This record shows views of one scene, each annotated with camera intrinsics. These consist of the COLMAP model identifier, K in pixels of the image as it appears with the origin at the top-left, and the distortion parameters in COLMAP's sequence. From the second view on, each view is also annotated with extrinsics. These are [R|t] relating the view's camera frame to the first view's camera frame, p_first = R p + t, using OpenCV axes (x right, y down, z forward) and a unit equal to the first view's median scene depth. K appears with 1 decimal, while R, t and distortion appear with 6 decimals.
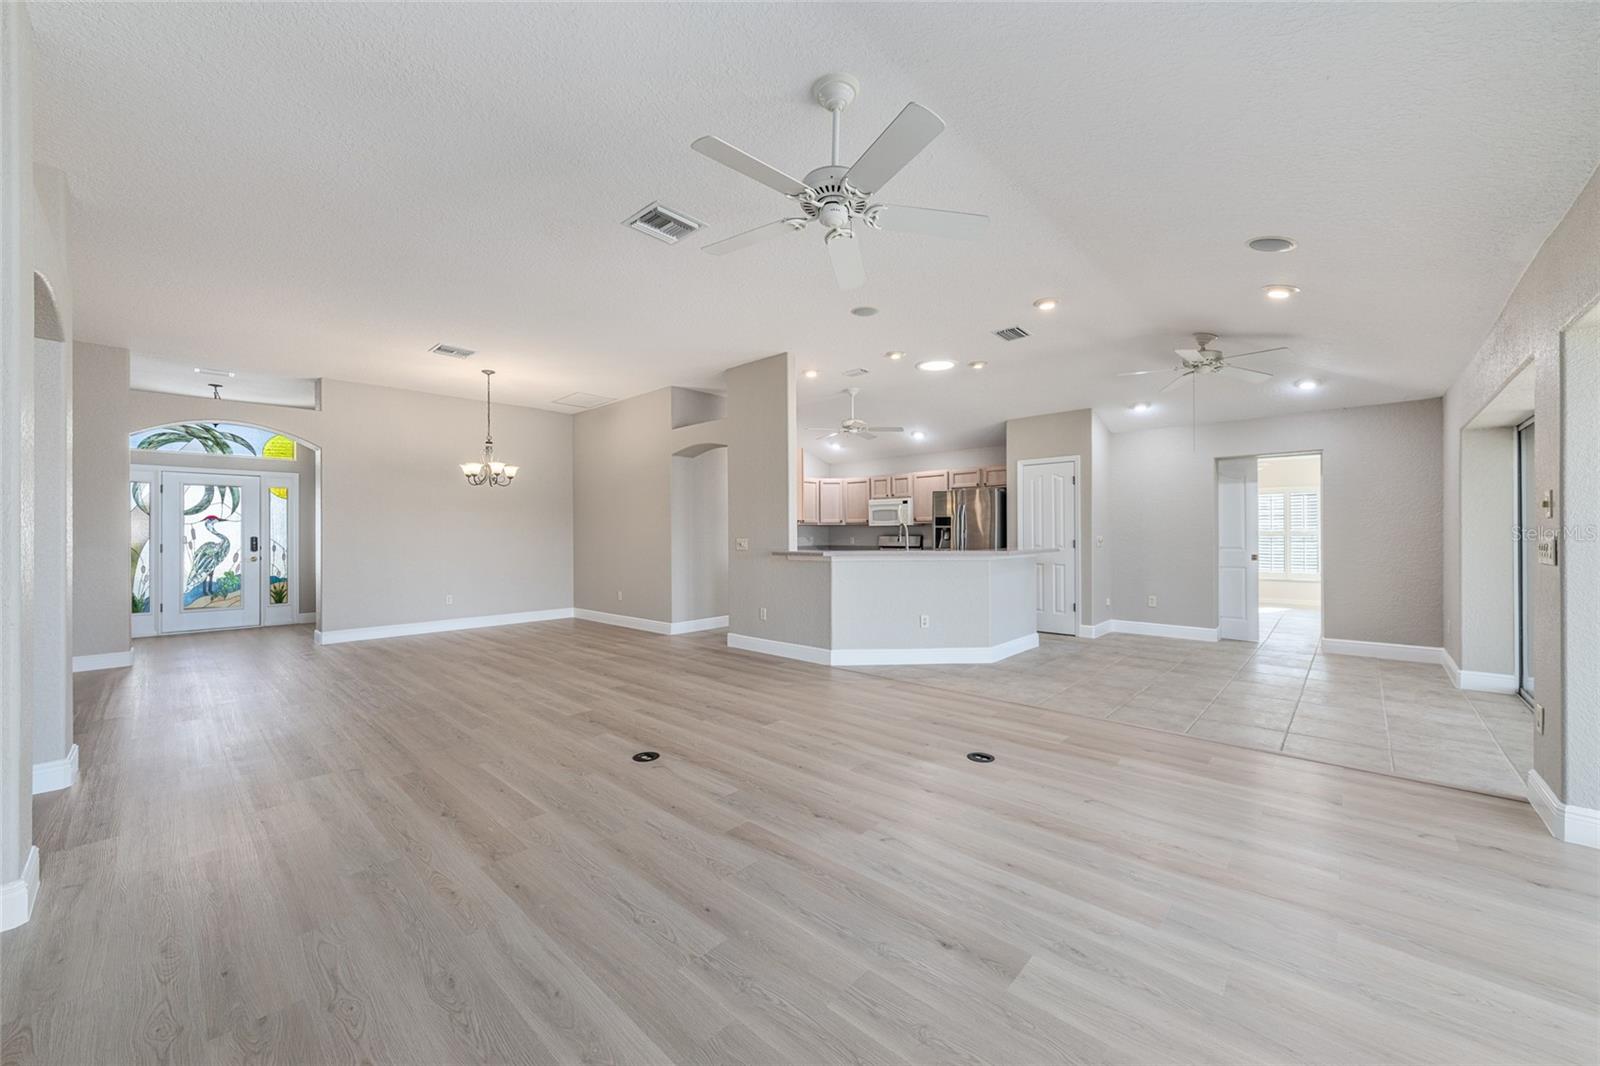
lens RADIAL K [[598.4, 0, 800.0], [0, 598.4, 533.0], [0, 0, 1]] dist [-0.001533, 0.000068]
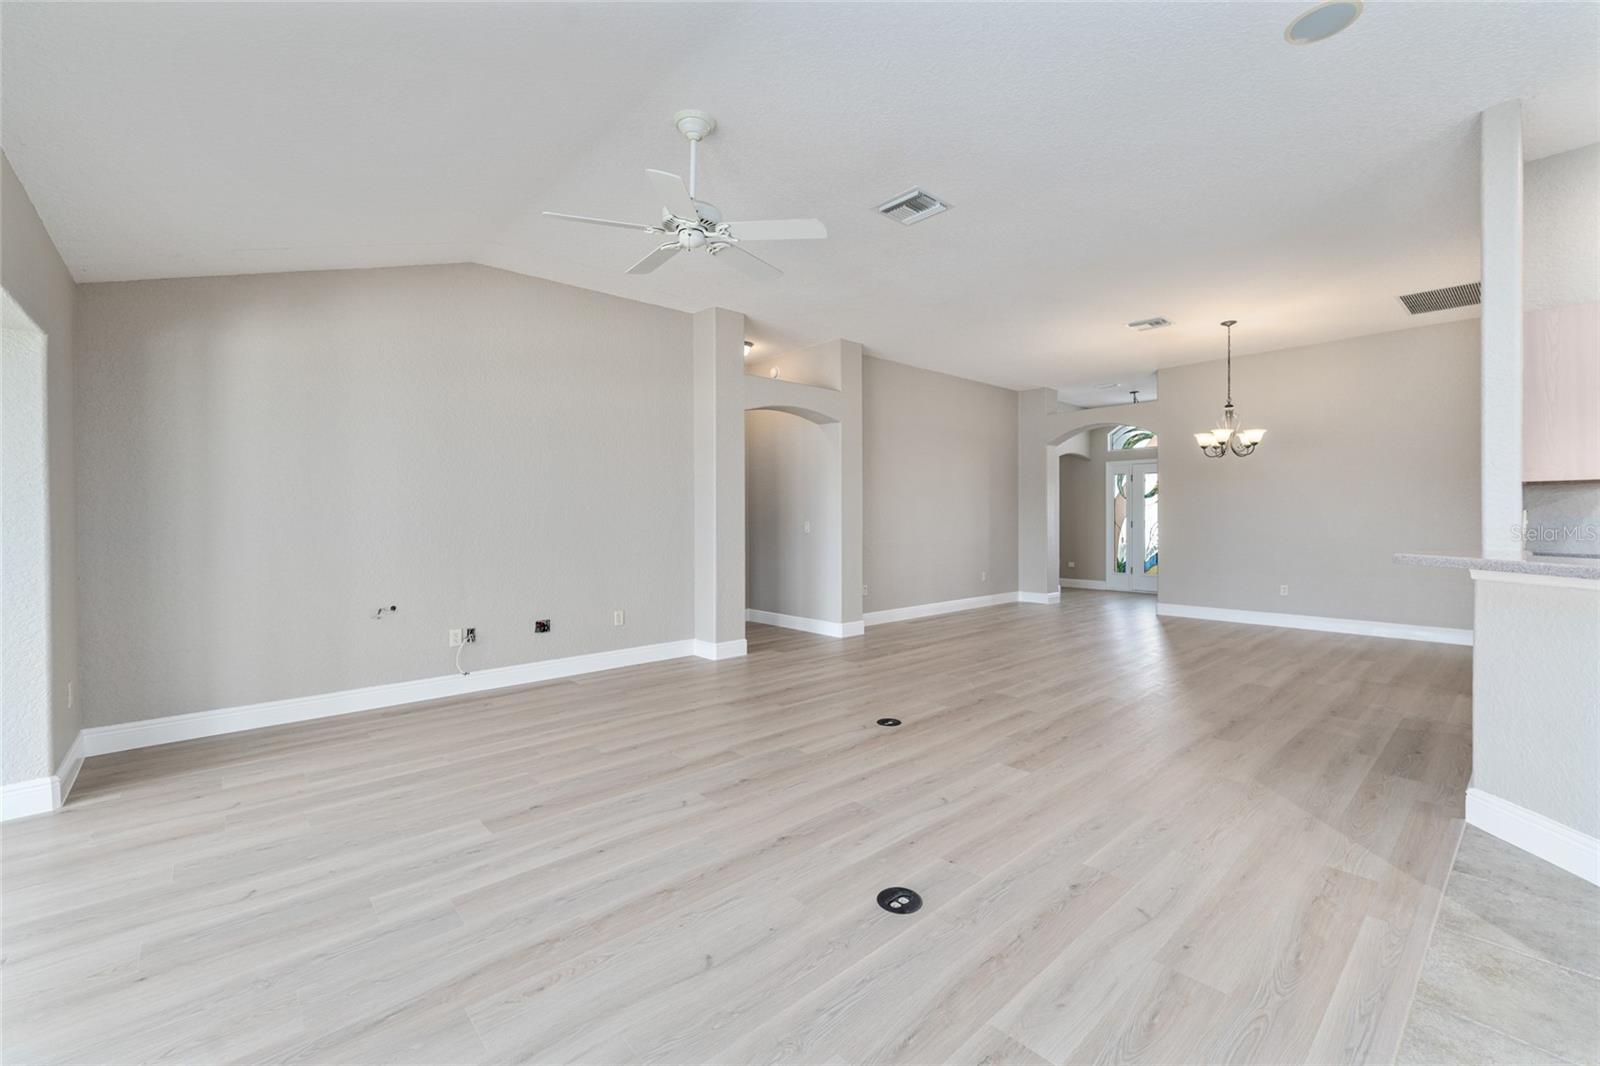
lens RADIAL K [[660.3, 0, 804.2], [0, 660.3, 519.0], [0, 0, 1]] dist [0.002332, 0.000132]
pose [[-0.085644, 0.007986, -0.996294, 0.415879], [0.003986, 0.999963, 0.007672, -0.000285], [0.996318, -0.003314, -0.085673, 0.423446]]
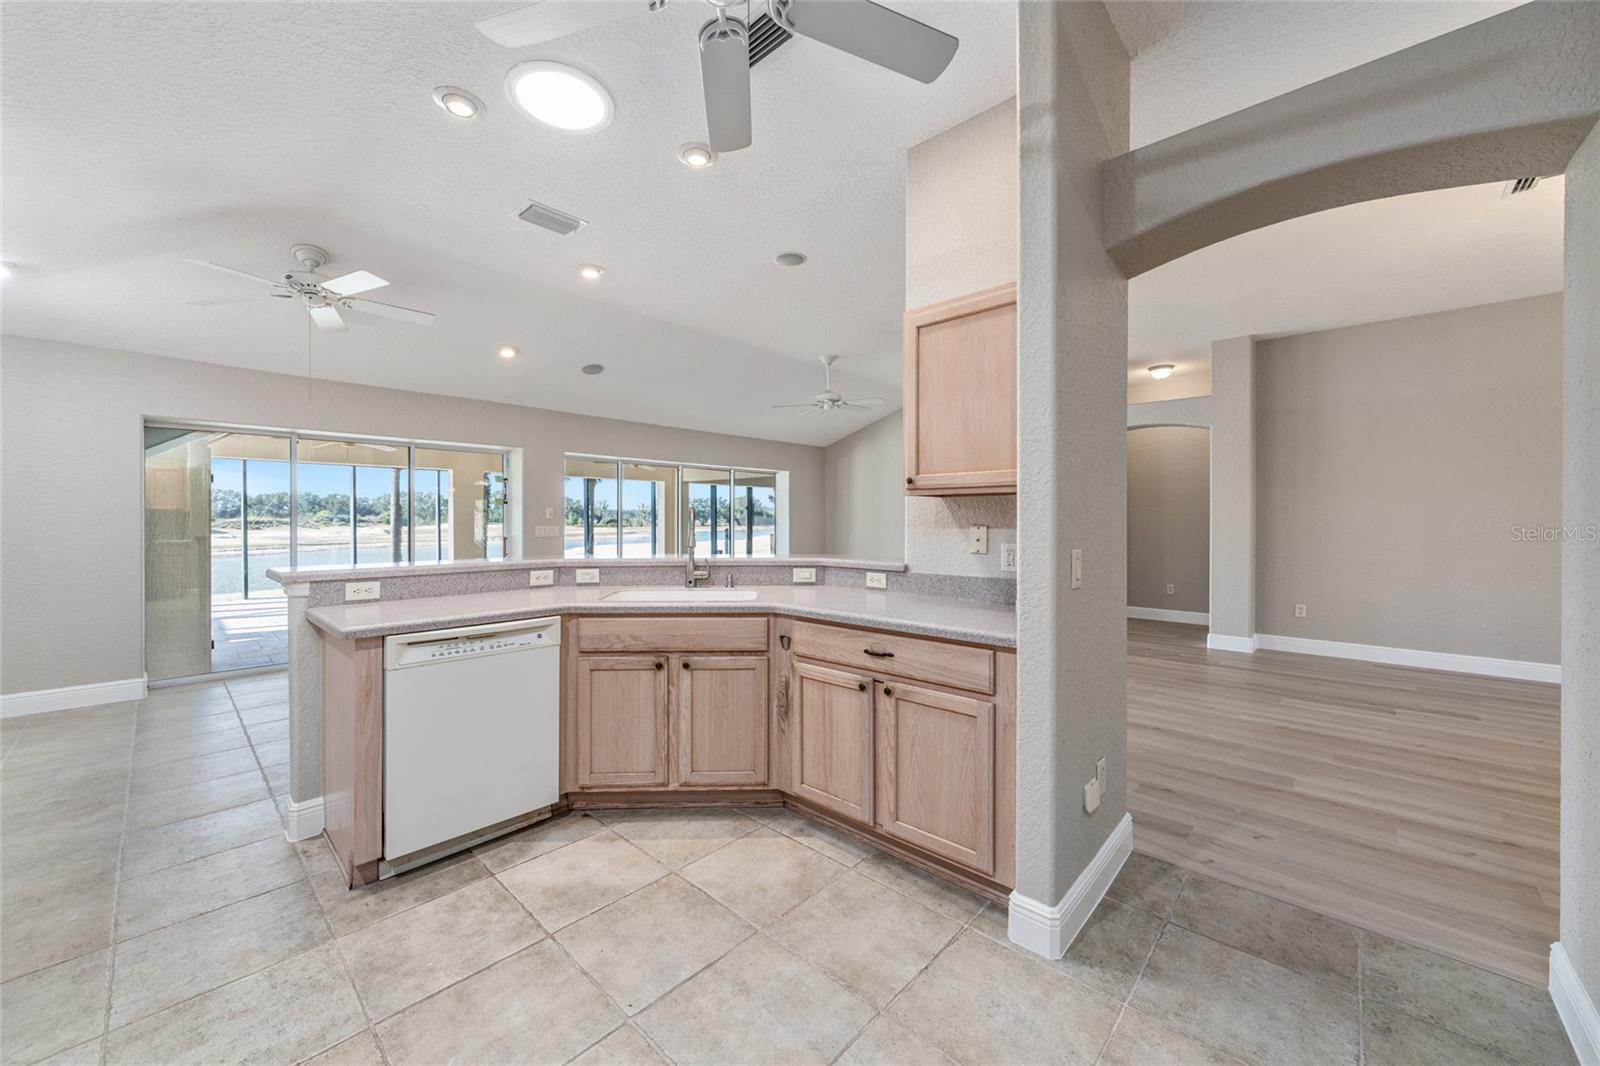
lens RADIAL K [[593.9, 0, 801.0], [0, 593.9, 525.3], [0, 0, 1]] dist [0.000235, 0.000014]
pose [[-0.999929, 0.005176, -0.010695, 0.066286], [0.005081, 0.999948, 0.008889, -0.004979], [0.010741, 0.008834, -0.999903, 1.187355]]
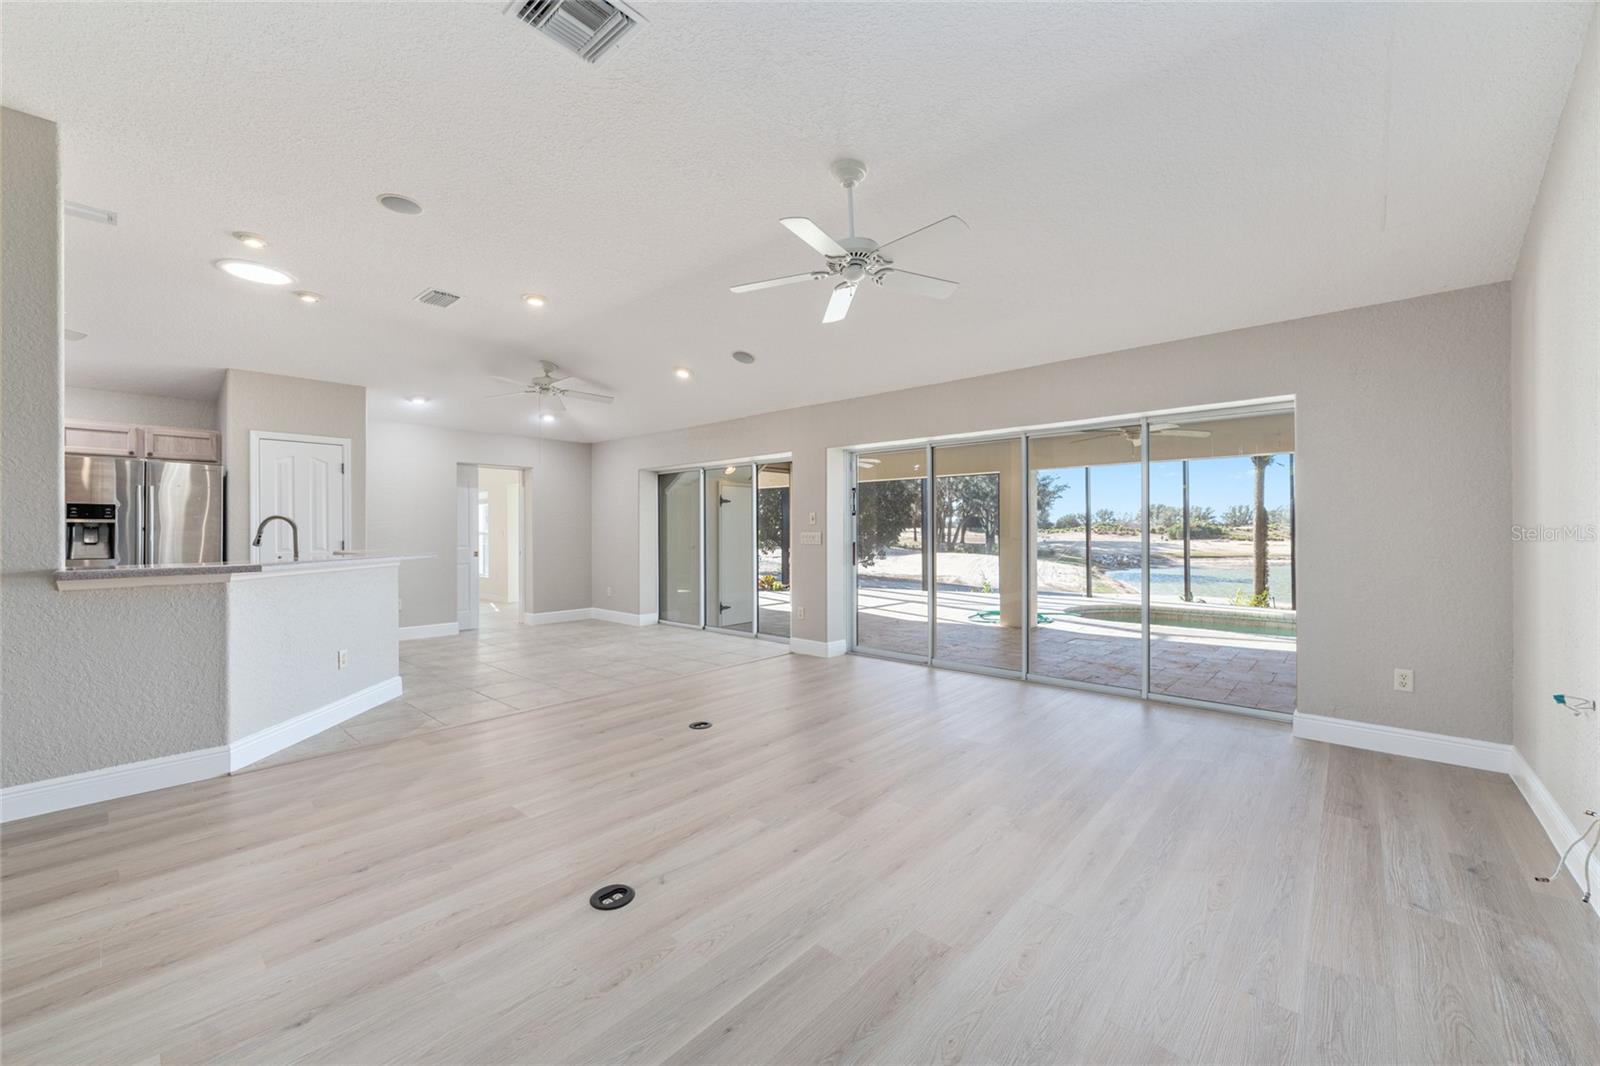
lens RADIAL K [[630.9, 0, 802.4], [0, 630.9, 526.4], [0, 0, 1]] dist [0.000611, 0.000101]
pose [[-0.027489, 0.010998, 0.999562, -0.402292], [0.003450, 0.999935, -0.010907, 0.003368], [-0.999616, 0.003148, -0.027526, 0.367295]]
